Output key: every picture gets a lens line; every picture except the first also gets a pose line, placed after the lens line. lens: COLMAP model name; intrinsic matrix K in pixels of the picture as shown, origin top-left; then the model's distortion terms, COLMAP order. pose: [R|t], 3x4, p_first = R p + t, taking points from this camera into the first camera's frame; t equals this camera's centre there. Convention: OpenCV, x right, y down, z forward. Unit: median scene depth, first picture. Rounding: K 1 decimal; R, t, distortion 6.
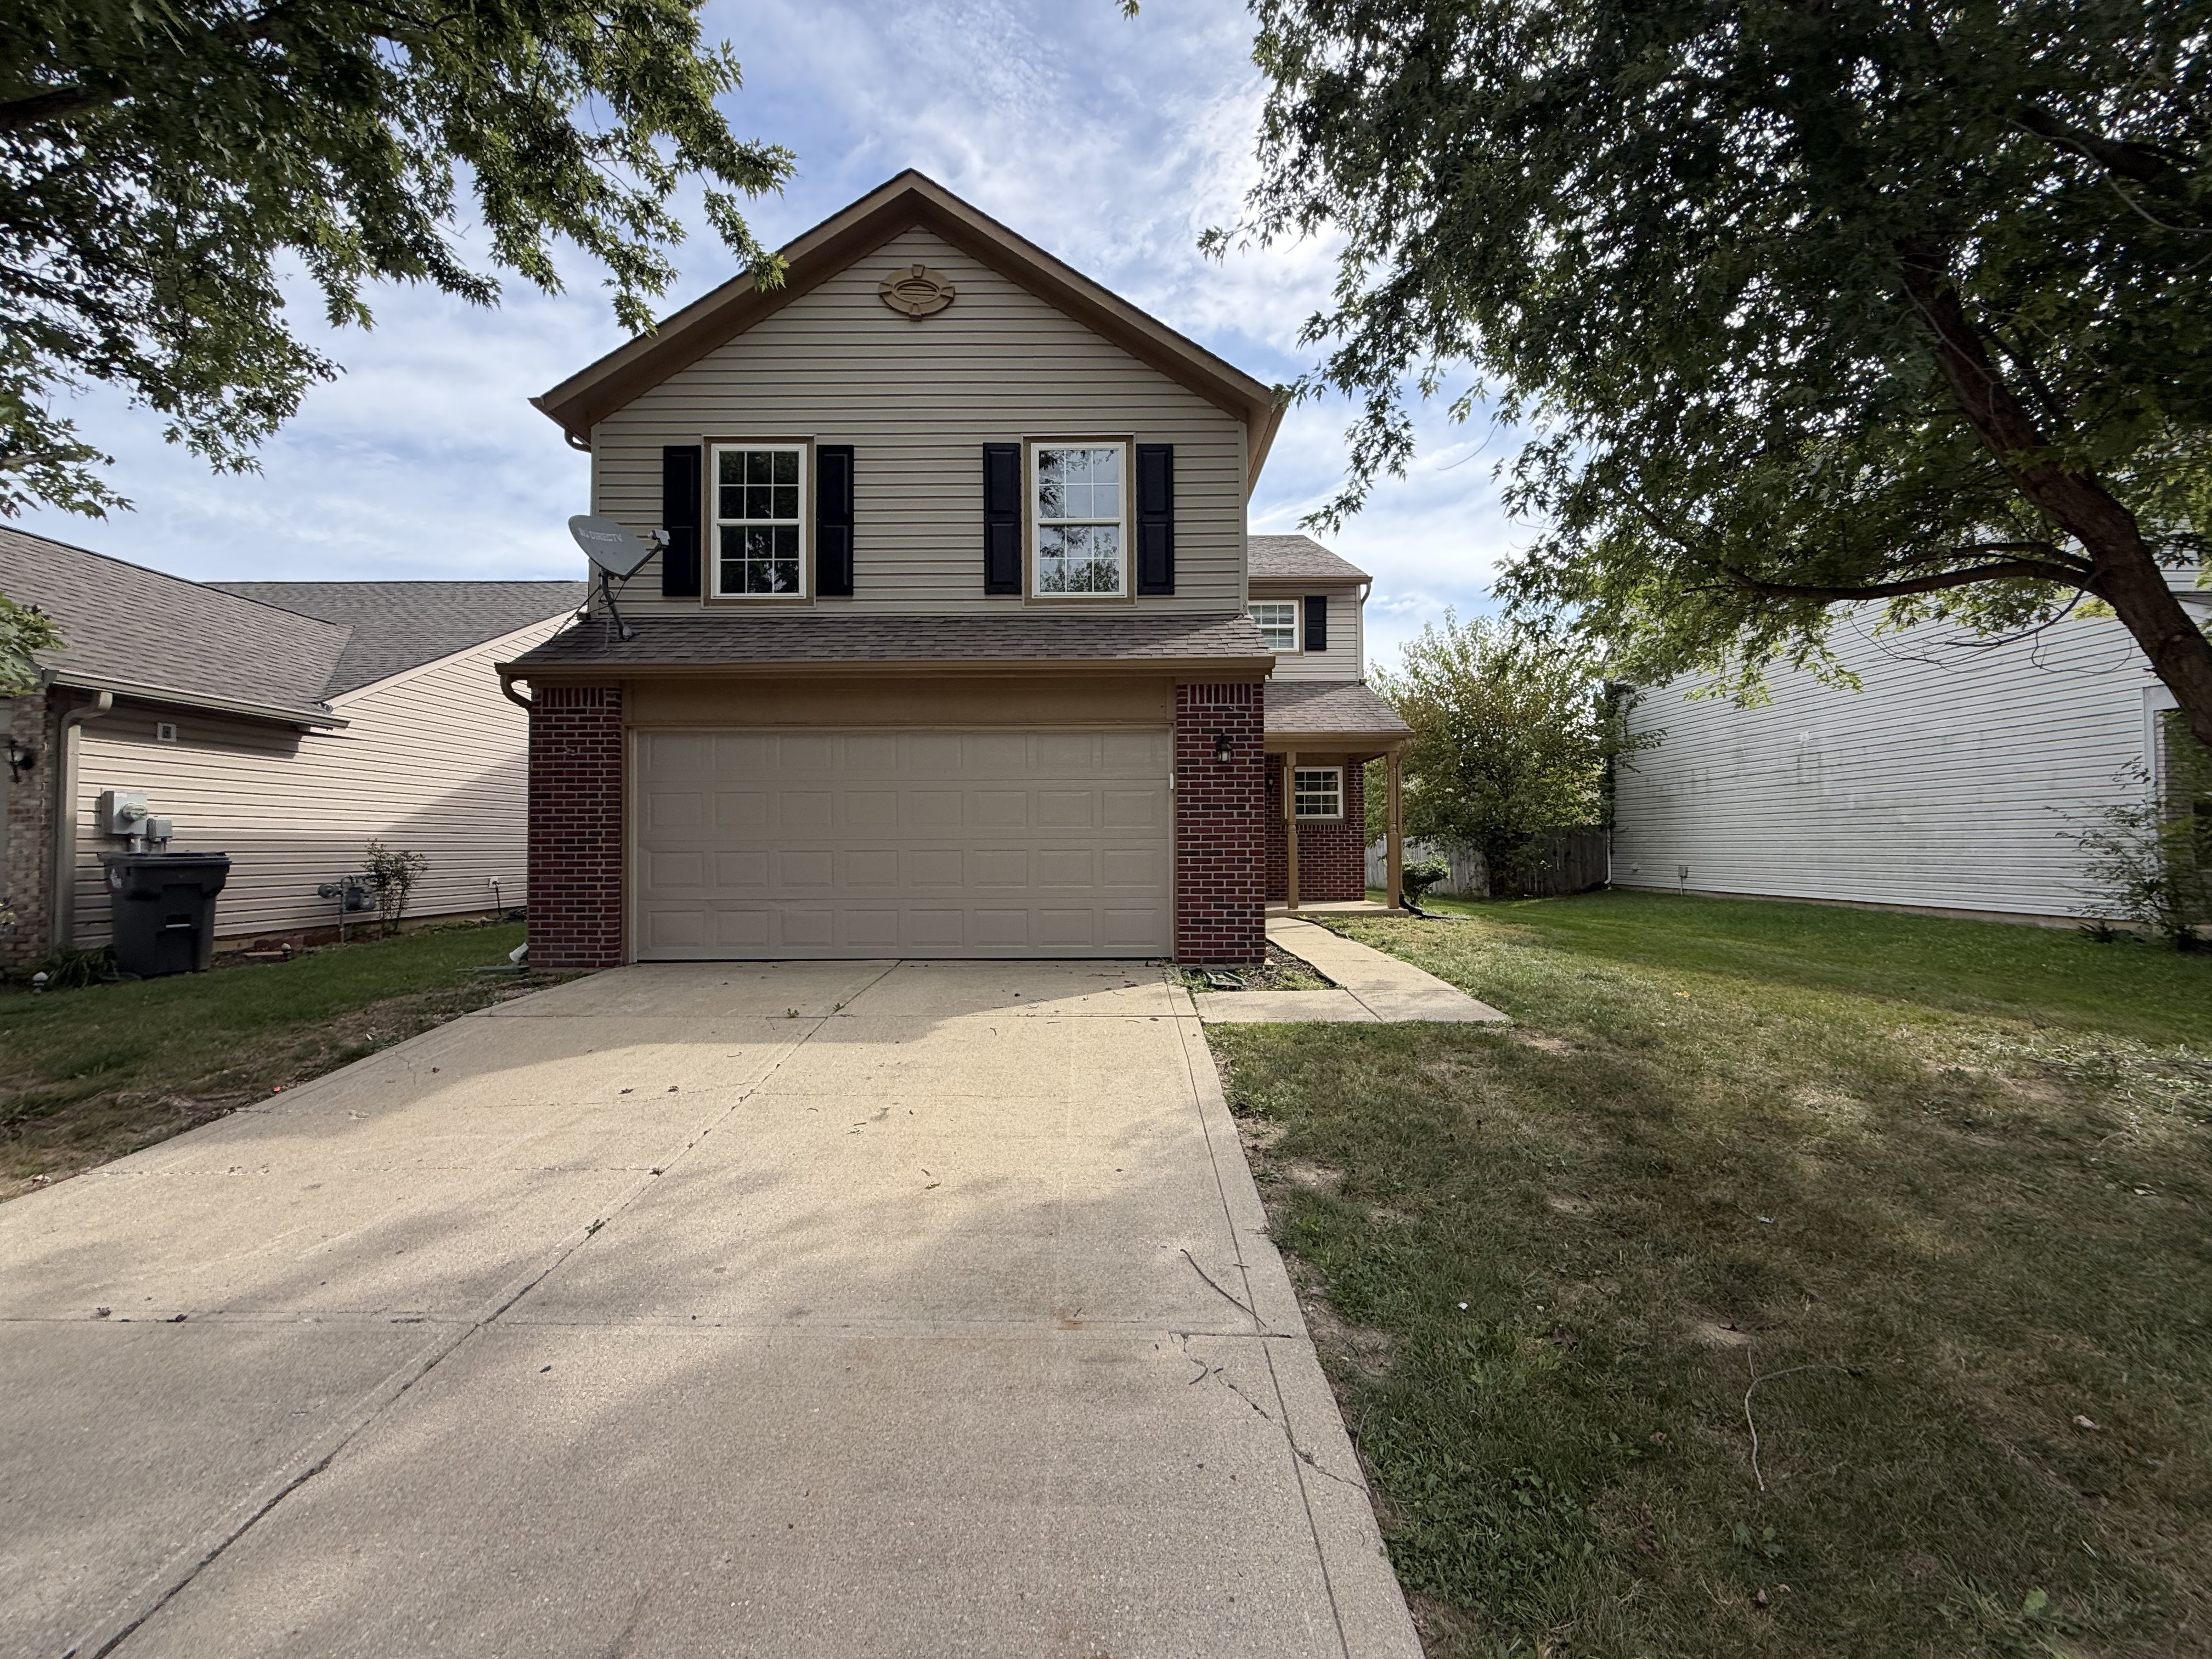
lens RADIAL K [[878.8, 0, 1113.9], [0, 878.8, 837.1], [0, 0, 1]] dist [0.001213, 0.000627]
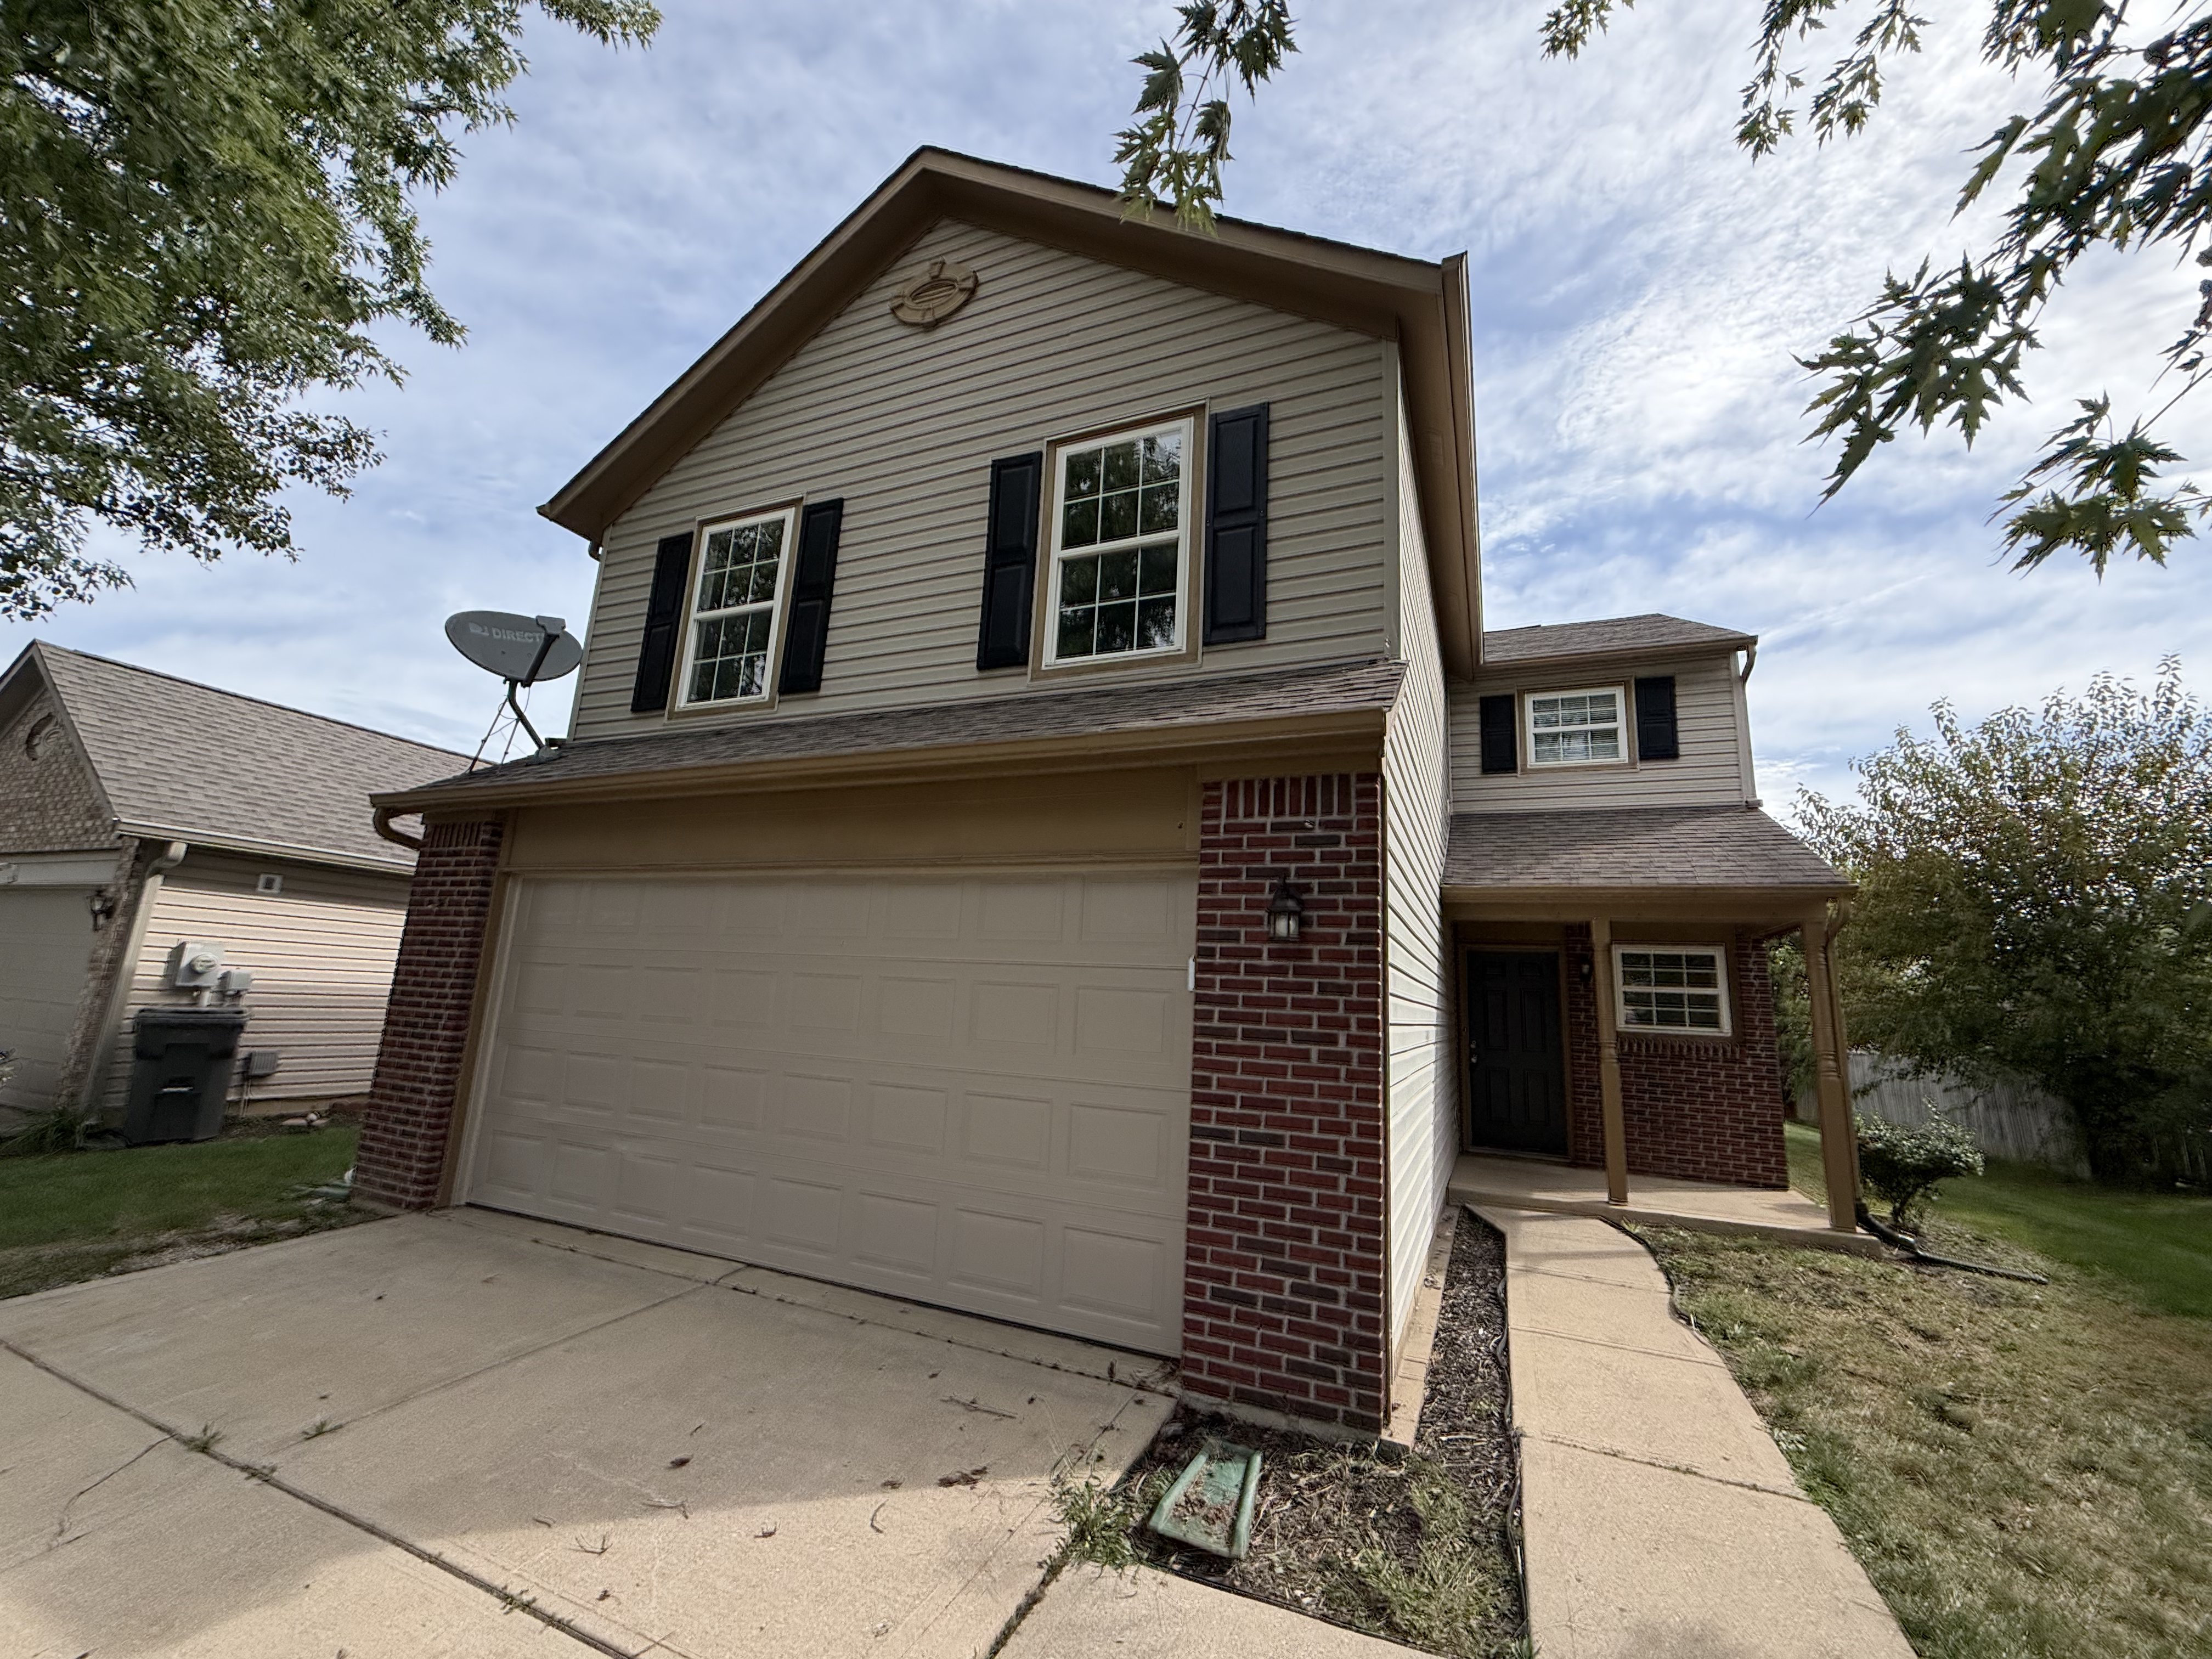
lens RADIAL K [[878.8, 0, 1112.3], [0, 878.8, 834.0], [0, 0, 1]] dist [0.001213, 0.000627]
pose [[0.915040, -0.024458, -0.402621, 0.204078], [-0.051765, 0.982786, -0.177348, -0.046955], [0.400028, 0.183123, 0.898022, 0.476165]]
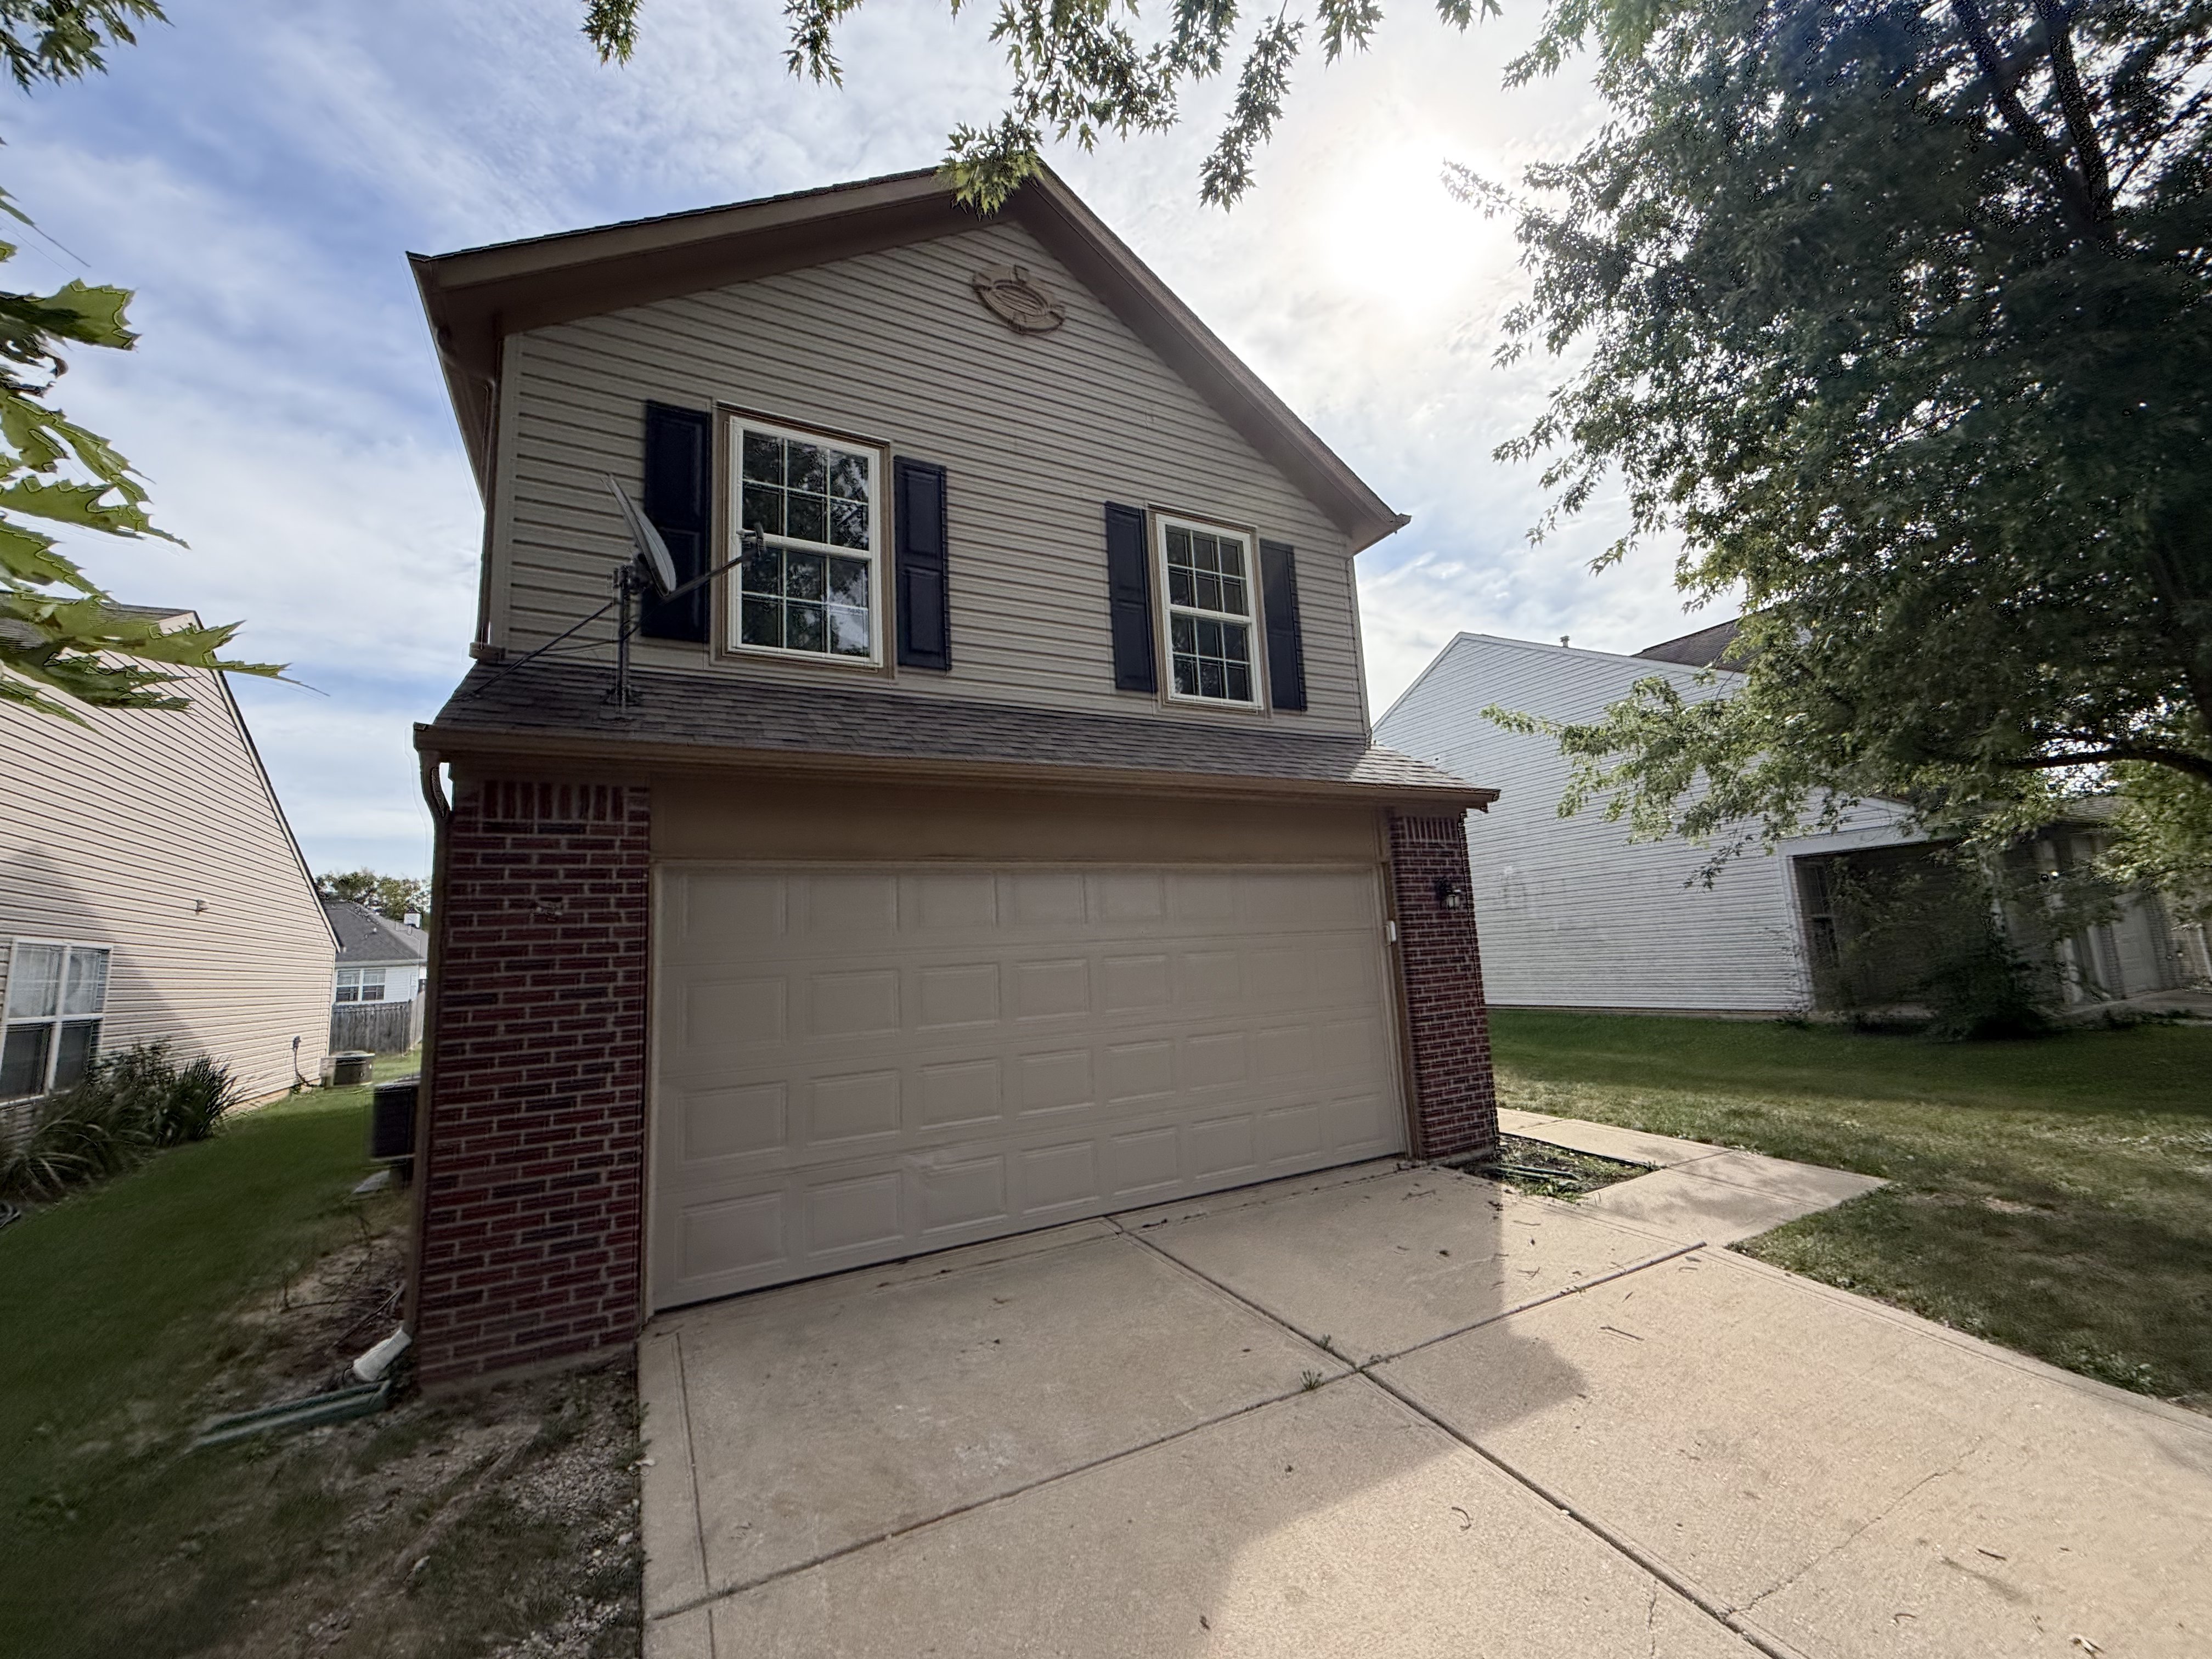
lens RADIAL K [[878.8, 0, 1109.5], [0, 878.8, 835.1], [0, 0, 1]] dist [0.001213, 0.000627]
pose [[0.879690, 0.023801, 0.474952, -0.510381], [0.042997, 0.990675, -0.129283, -0.052522], [-0.473600, 0.134150, 0.870464, 0.357259]]
